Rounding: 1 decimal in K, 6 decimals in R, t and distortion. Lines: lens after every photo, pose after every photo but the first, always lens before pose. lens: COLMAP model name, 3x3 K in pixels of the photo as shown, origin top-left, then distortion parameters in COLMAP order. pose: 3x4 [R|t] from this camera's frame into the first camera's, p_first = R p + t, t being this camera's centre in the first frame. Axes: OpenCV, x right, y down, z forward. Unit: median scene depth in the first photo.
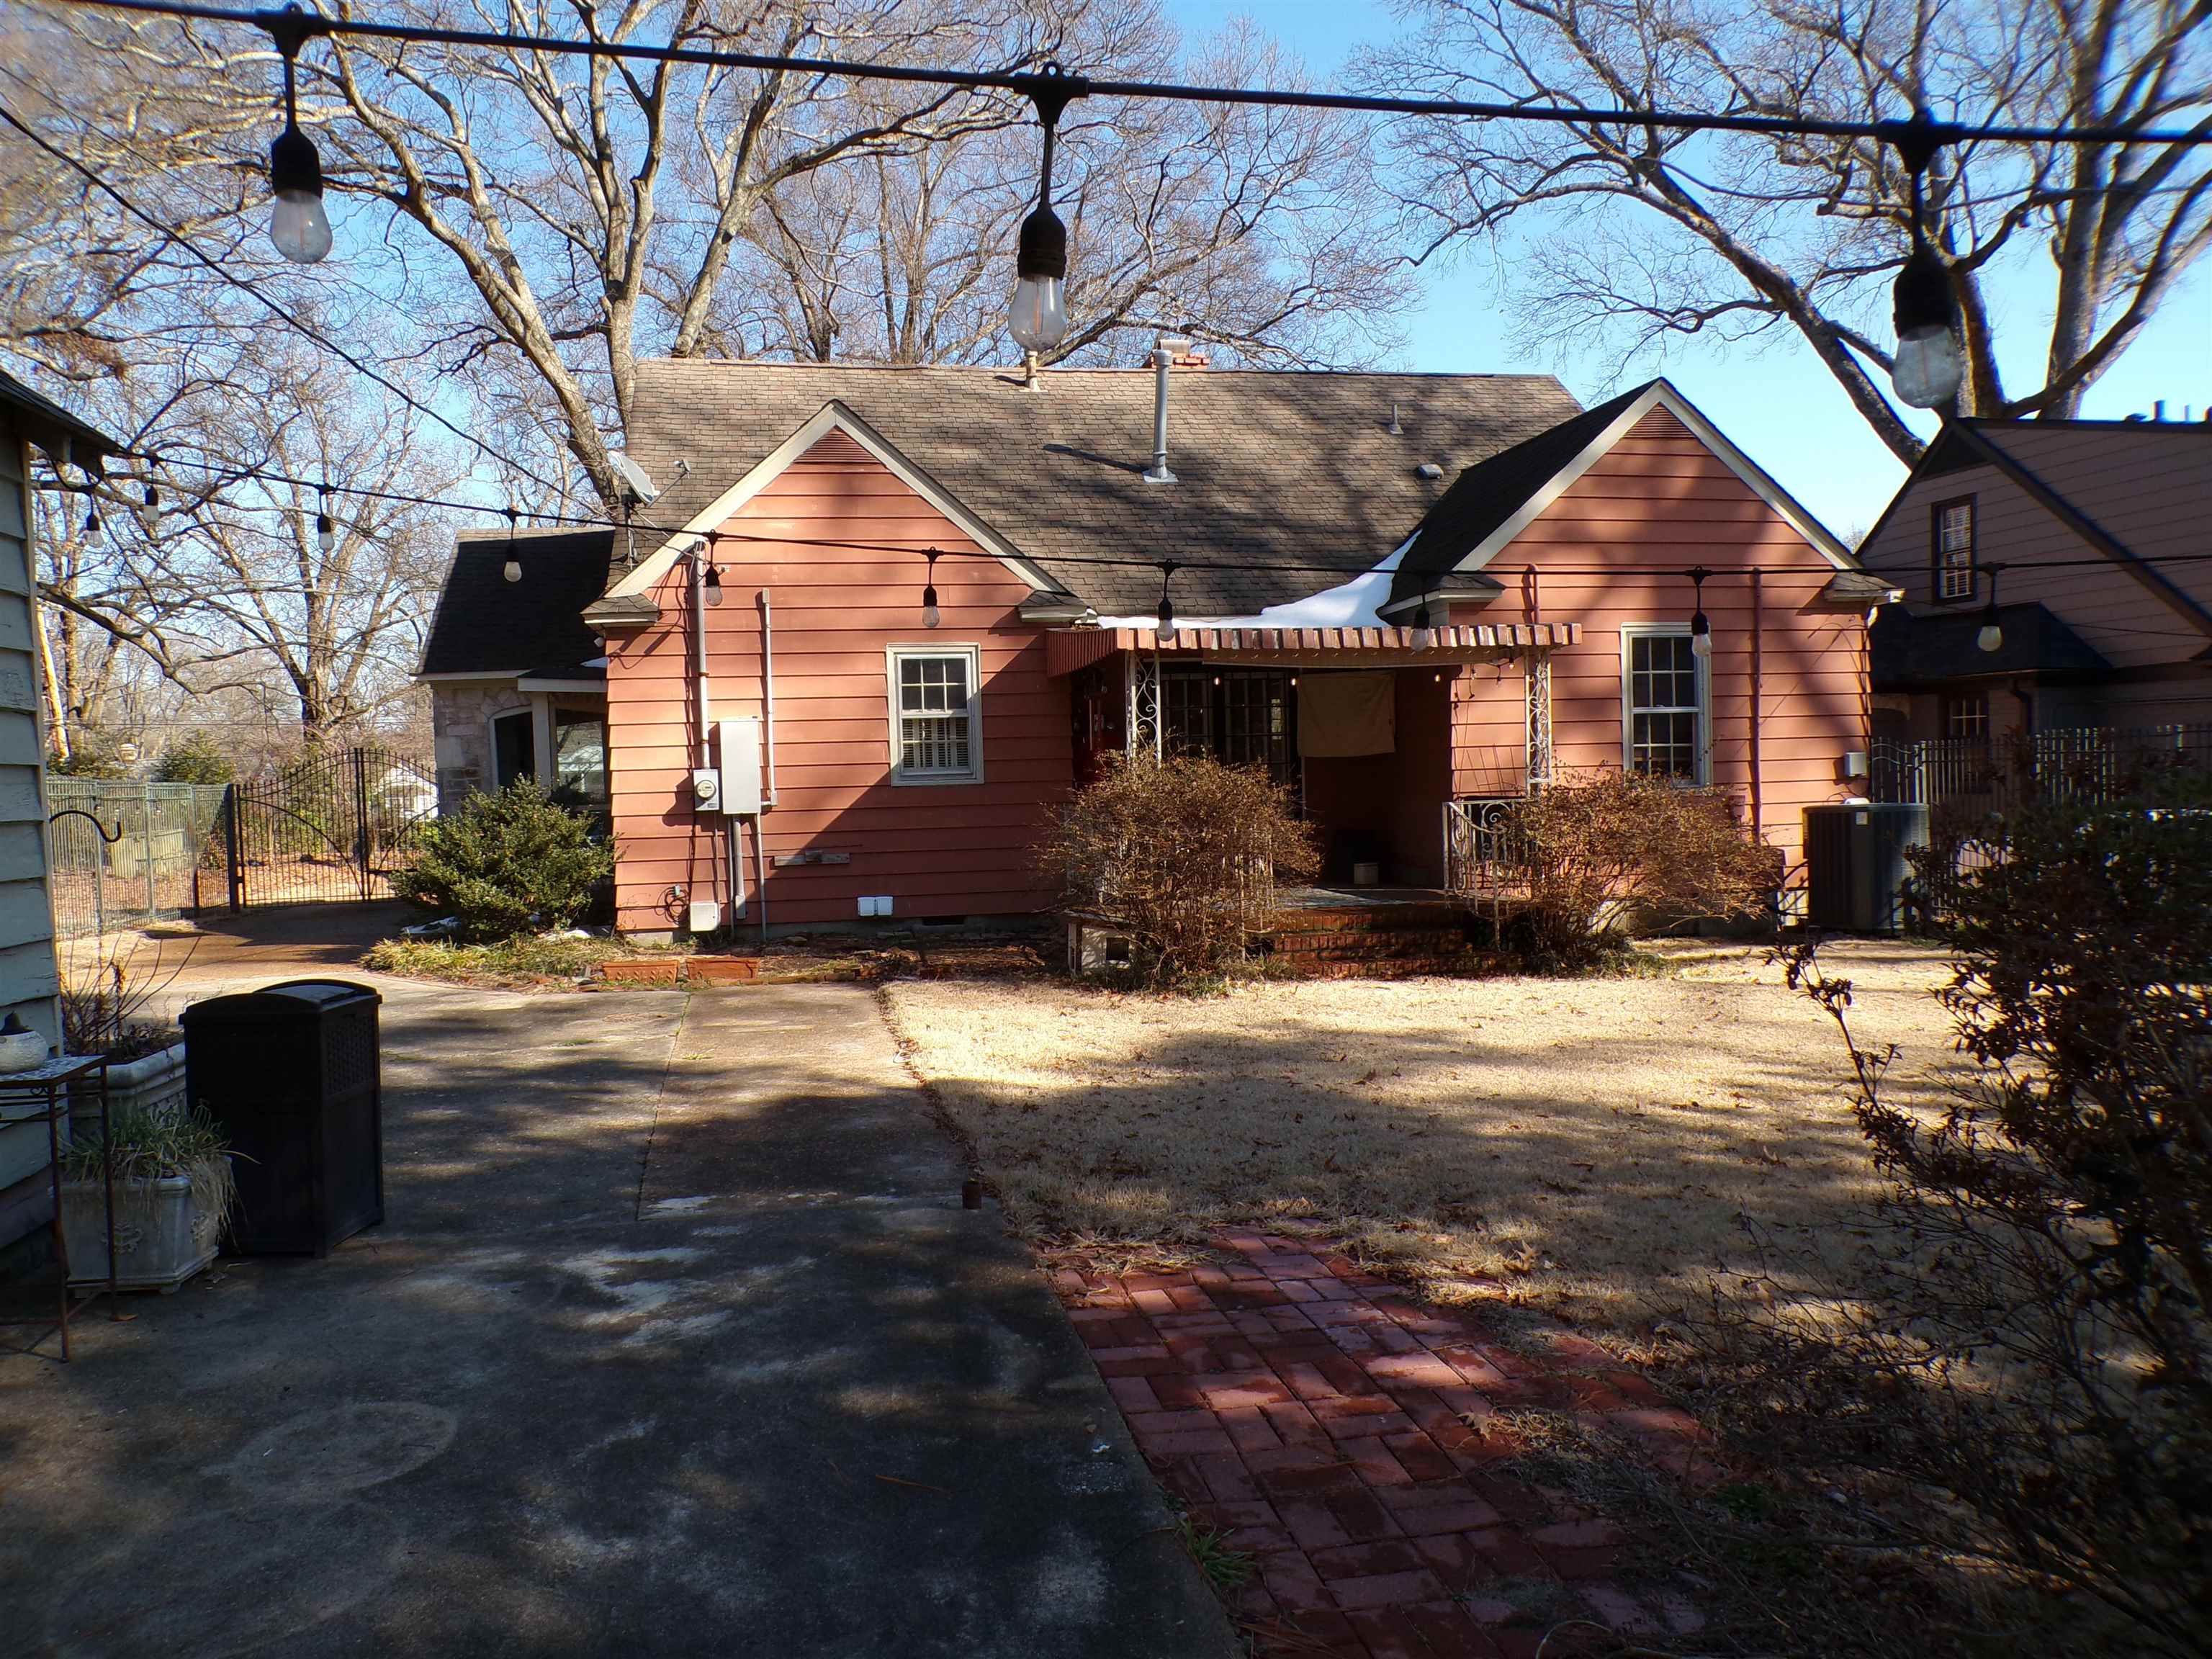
lens RADIAL K [[1510.6, 0, 1063.9], [0, 1510.6, 826.4], [0, 0, 1]] dist [-0.026226, 0.008530]
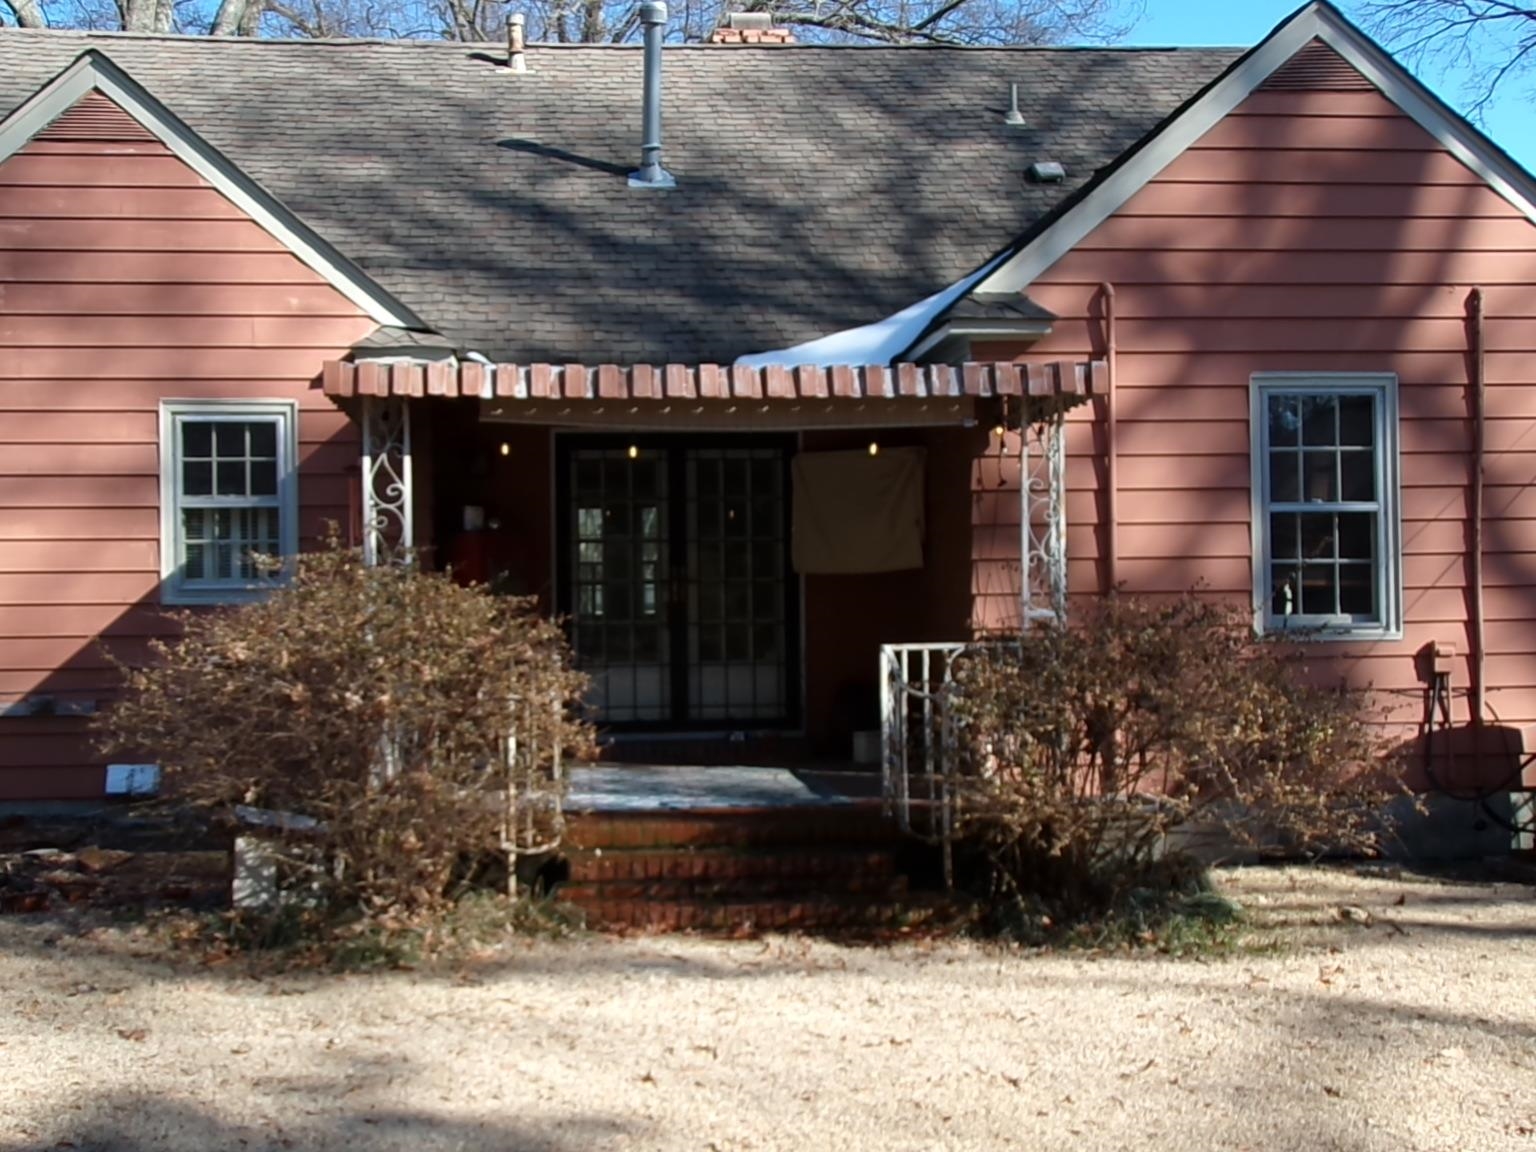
lens RADIAL K [[1659.8, 0, 768.0], [0, 1659.8, 571.7], [0, 0, 1]] dist [0.023226, 0.042785]
pose [[0.994871, 0.014048, -0.100175, 0.236452], [-0.018526, 0.998864, -0.043907, -0.013318], [0.099444, 0.045537, 0.994001, 0.266396]]
